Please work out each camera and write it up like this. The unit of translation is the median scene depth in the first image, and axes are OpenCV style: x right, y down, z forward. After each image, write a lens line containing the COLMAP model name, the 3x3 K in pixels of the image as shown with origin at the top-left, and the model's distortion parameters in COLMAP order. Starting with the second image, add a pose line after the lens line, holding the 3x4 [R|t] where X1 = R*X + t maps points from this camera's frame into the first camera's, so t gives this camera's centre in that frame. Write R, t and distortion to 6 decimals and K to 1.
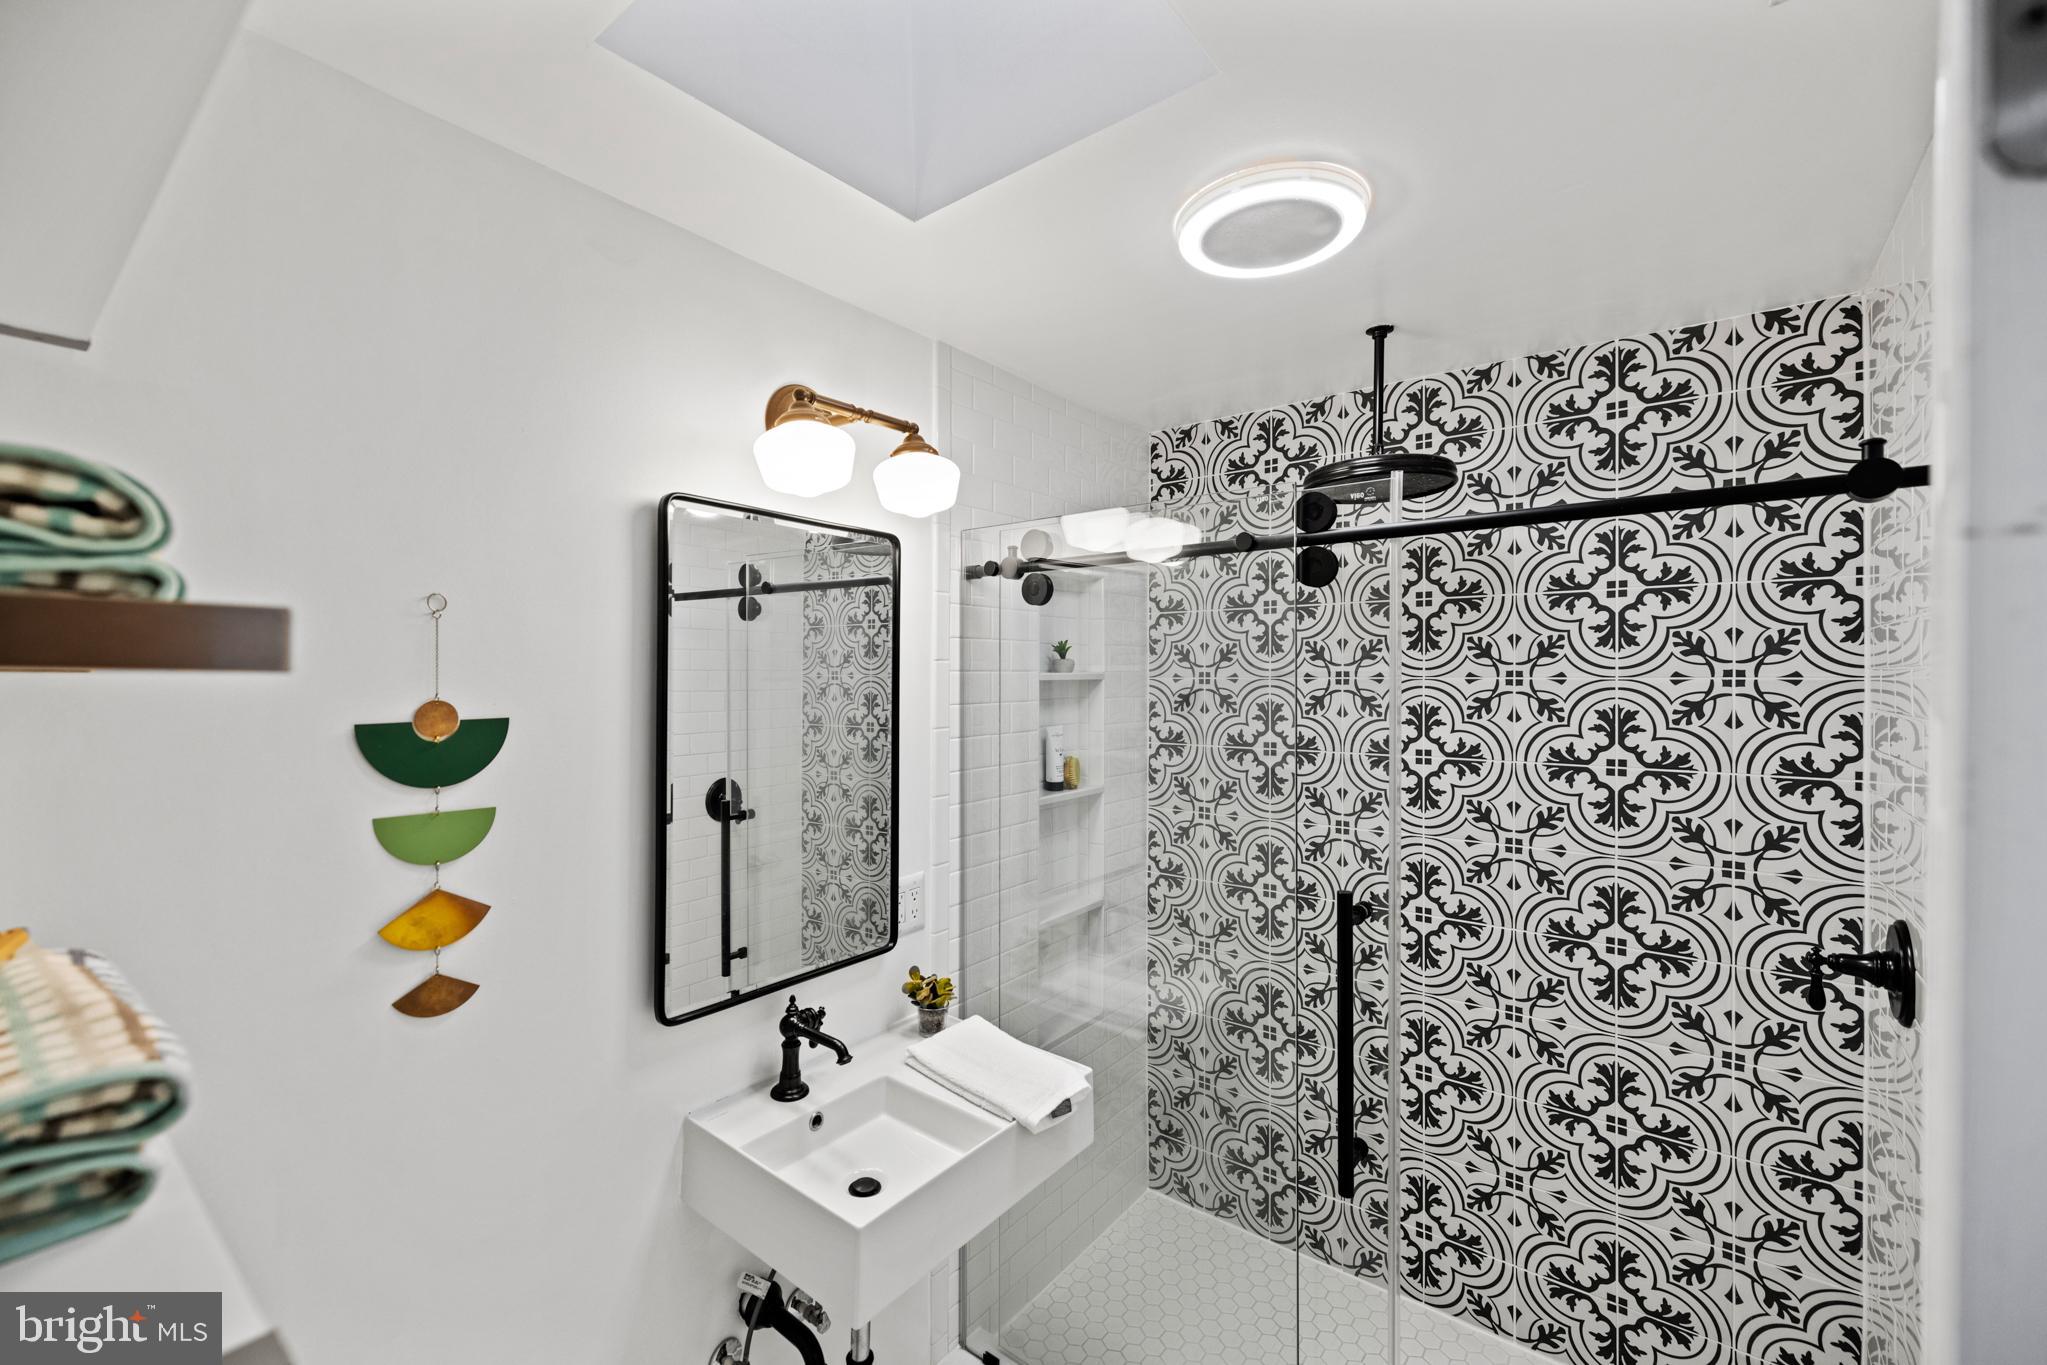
lens RADIAL K [[786.4, 0, 1025.7], [0, 786.4, 692.6], [0, 0, 1]] dist [-0.002249, 0.000275]
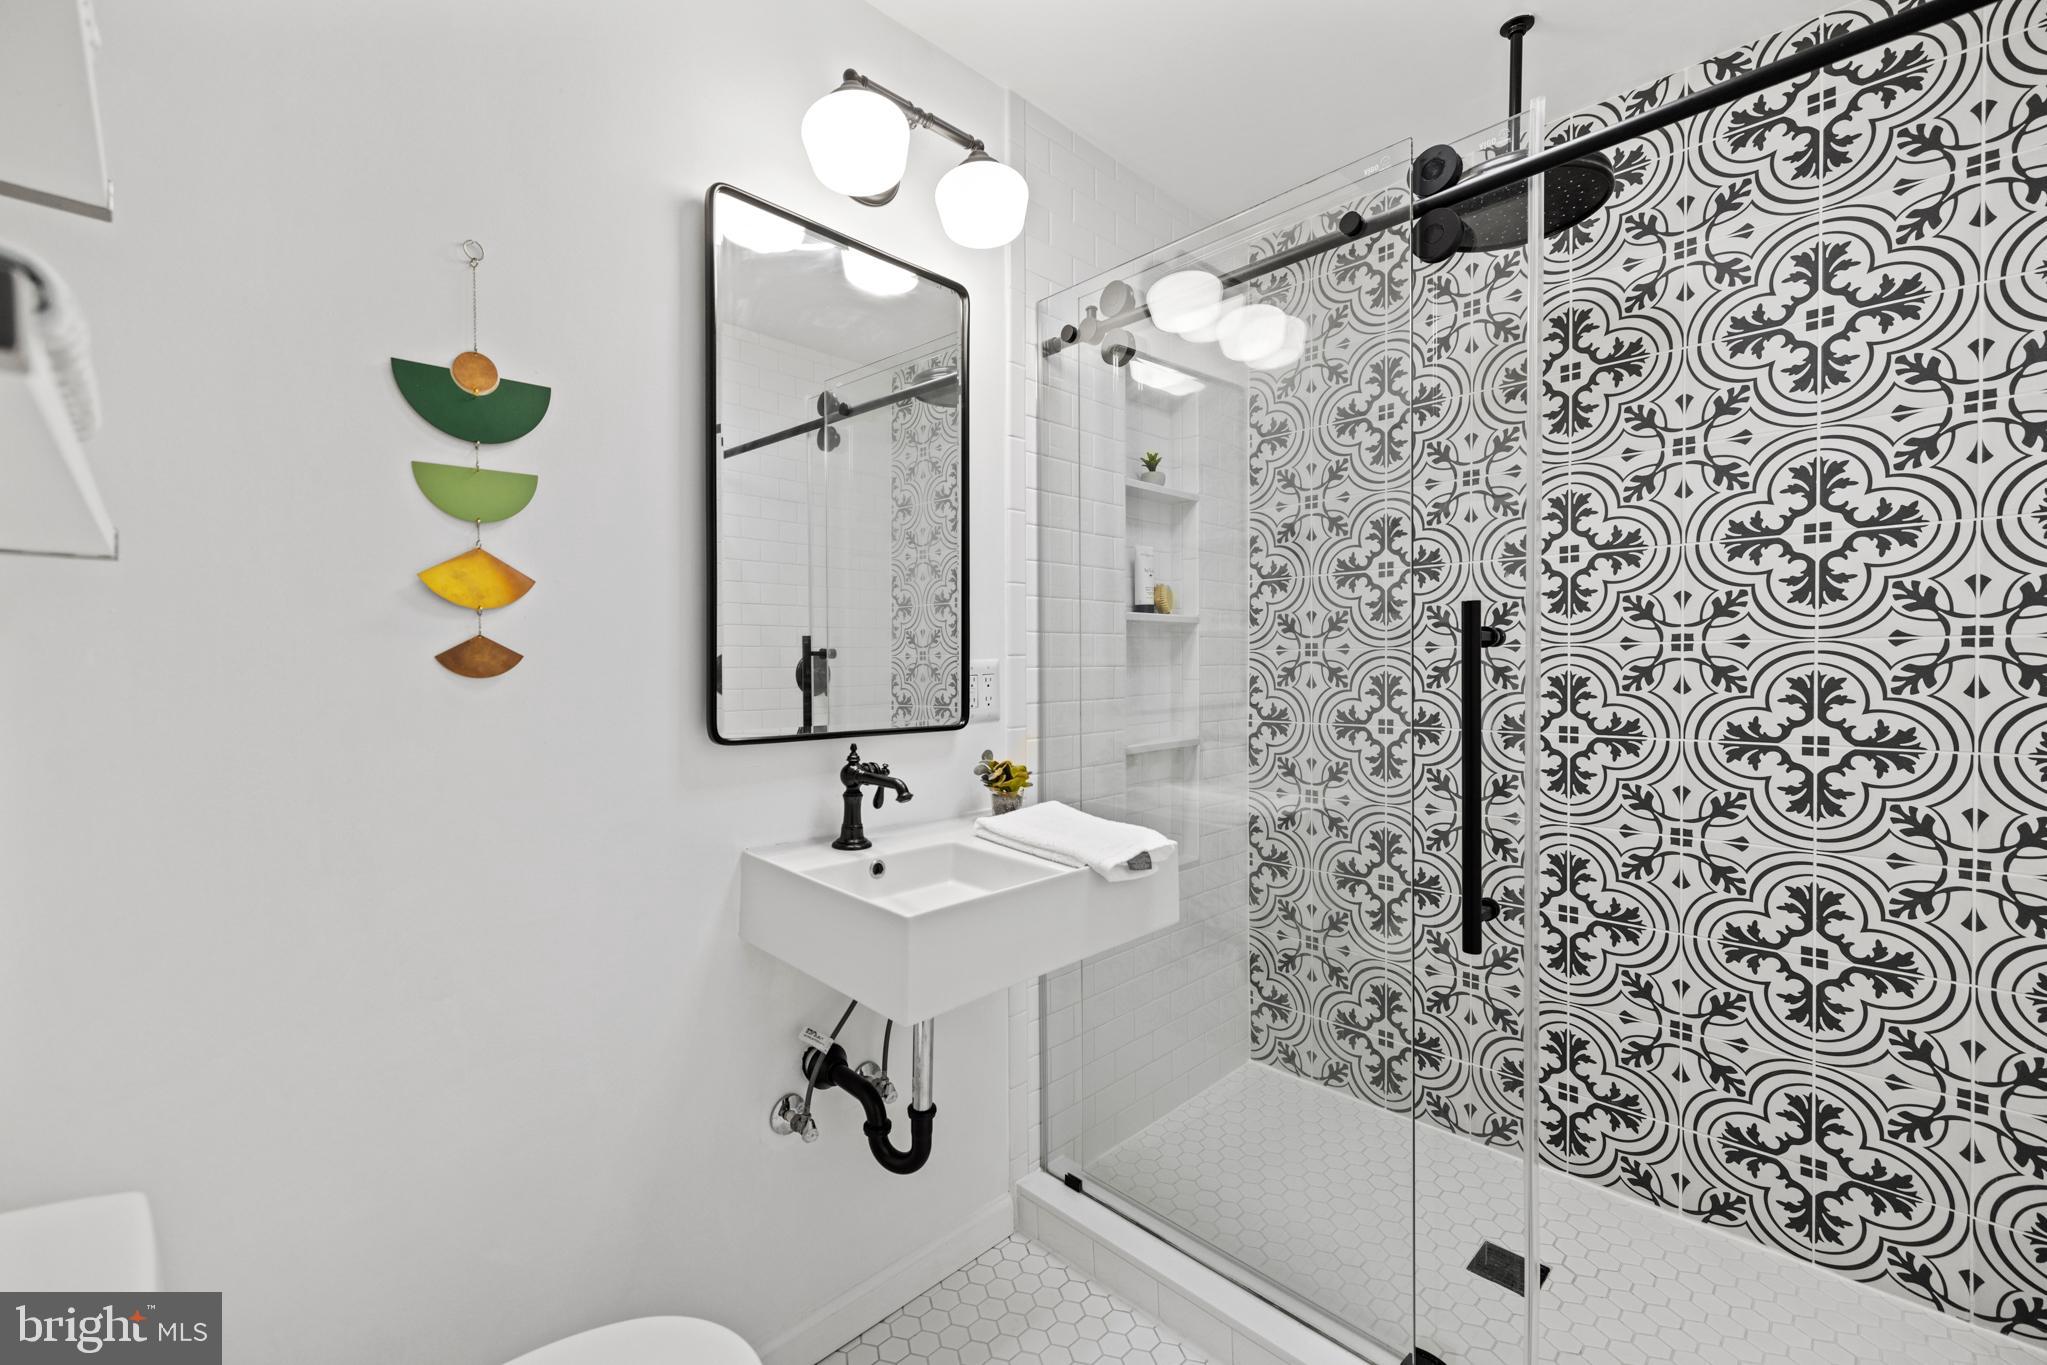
lens RADIAL K [[862.0, 0, 1025.2], [0, 862.0, 674.3], [0, 0, 1]] dist [0.004045, -0.000614]
pose [[0.986942, -0.016030, -0.160277, 0.221856], [0.016857, 0.999851, 0.003800, 0.003083], [0.160193, -0.006452, 0.987065, -0.163986]]
